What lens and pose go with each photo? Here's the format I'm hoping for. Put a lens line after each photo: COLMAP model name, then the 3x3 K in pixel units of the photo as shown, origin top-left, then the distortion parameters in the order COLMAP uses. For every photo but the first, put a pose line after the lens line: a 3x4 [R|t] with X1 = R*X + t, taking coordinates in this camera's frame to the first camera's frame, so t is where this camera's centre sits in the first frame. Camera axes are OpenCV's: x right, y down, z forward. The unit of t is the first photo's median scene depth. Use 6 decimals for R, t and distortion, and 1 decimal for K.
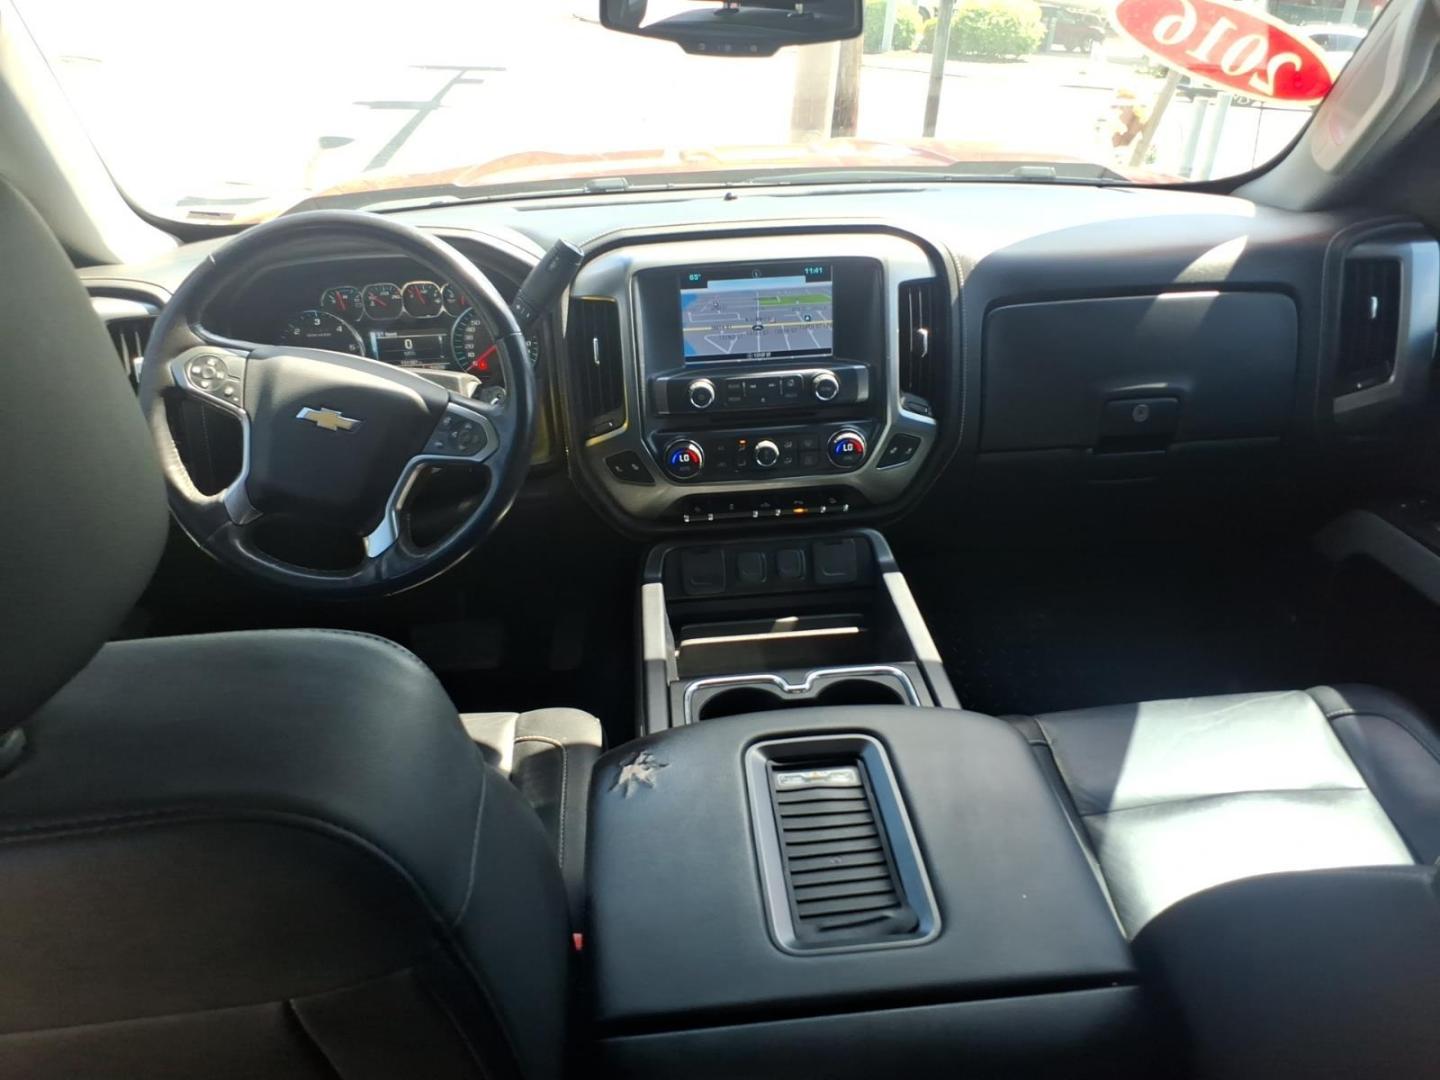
lens RADIAL K [[1048.0, 0, 736.7], [0, 1048.0, 514.0], [0, 0, 1]] dist [0.189970, -0.334036]
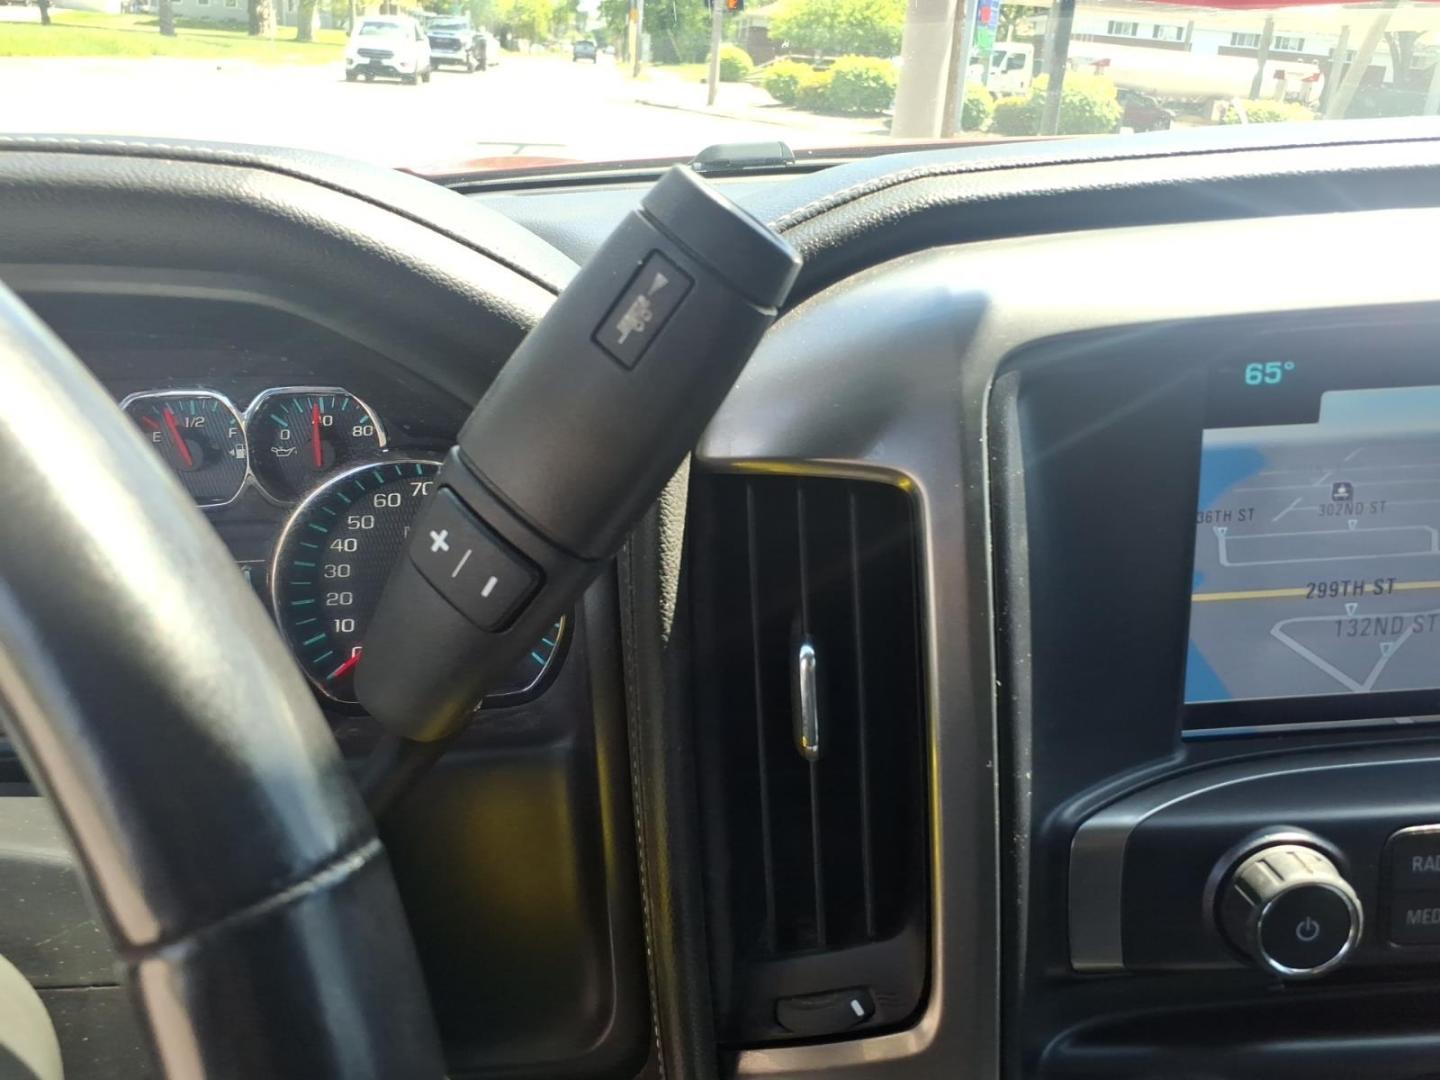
lens RADIAL K [[1145.9, 0, 756.8], [0, 1145.9, 539.7], [0, 0, 1]] dist [-0.004553, 0.004492]
pose [[0.999210, 0.007154, -0.039092, -0.133694], [-0.009565, 0.998039, -0.061852, -0.171422], [0.038572, 0.062177, 0.997319, 0.749968]]
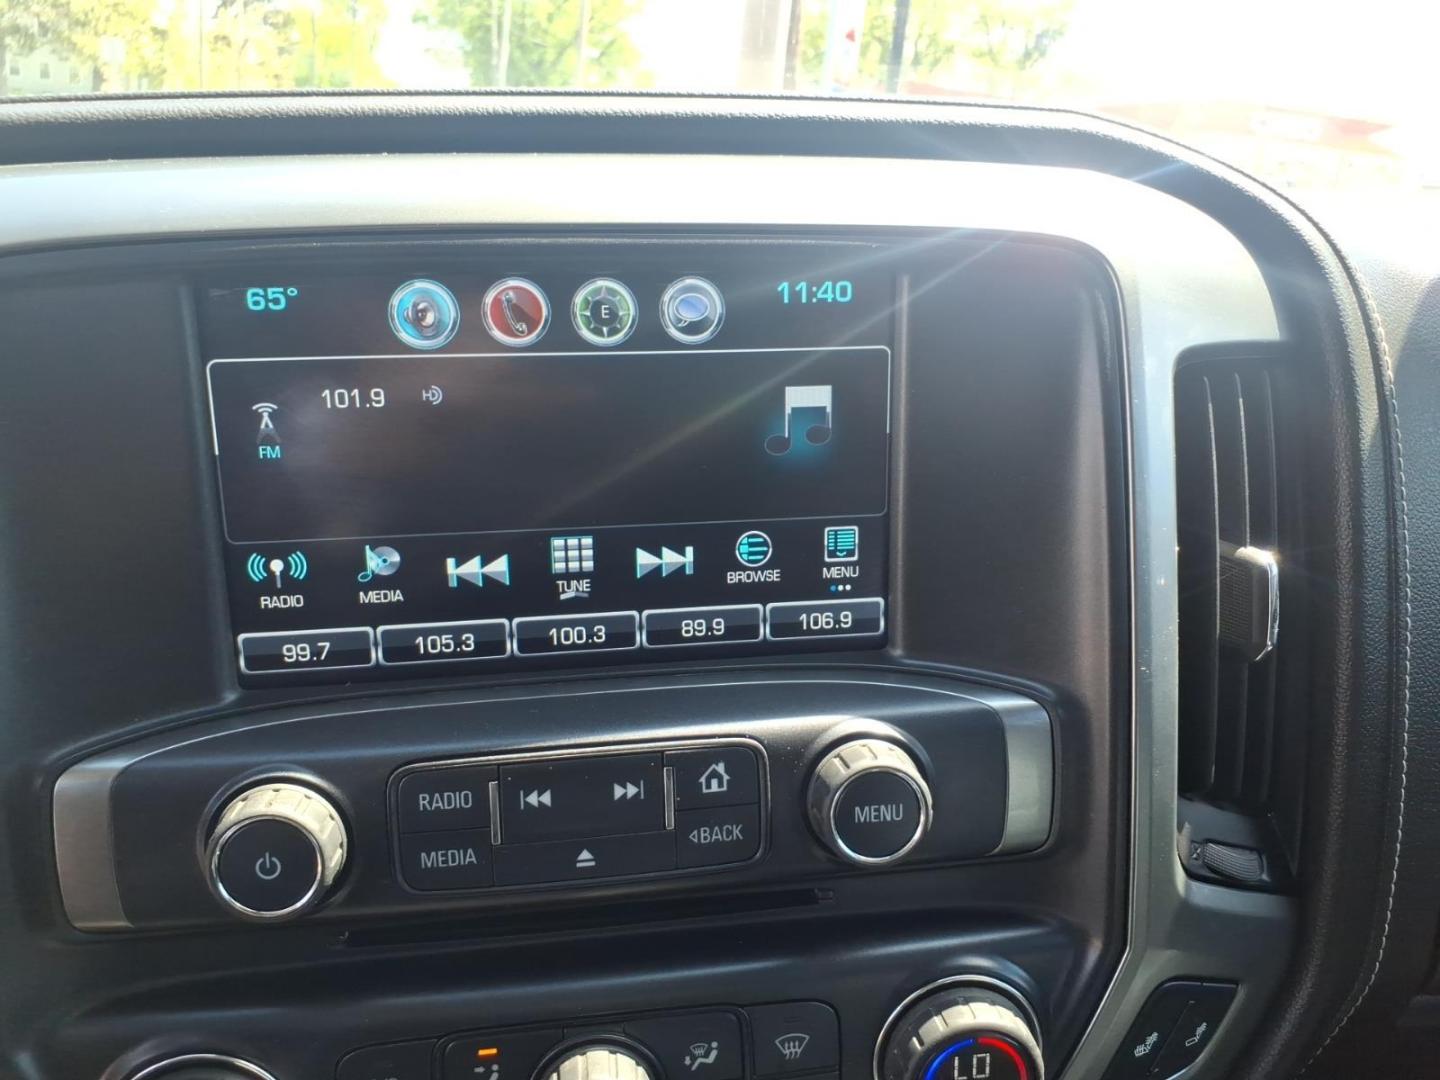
lens RADIAL K [[1131.9, 0, 720.0], [0, 1131.9, 540.0], [0, 0, 1]] dist [0.063093, -0.078210]
pose [[0.998464, 0.011341, 0.054232, 0.039327], [-0.003321, 0.989317, -0.145745, -0.139468], [-0.055306, 0.145341, 0.987835, 0.759278]]
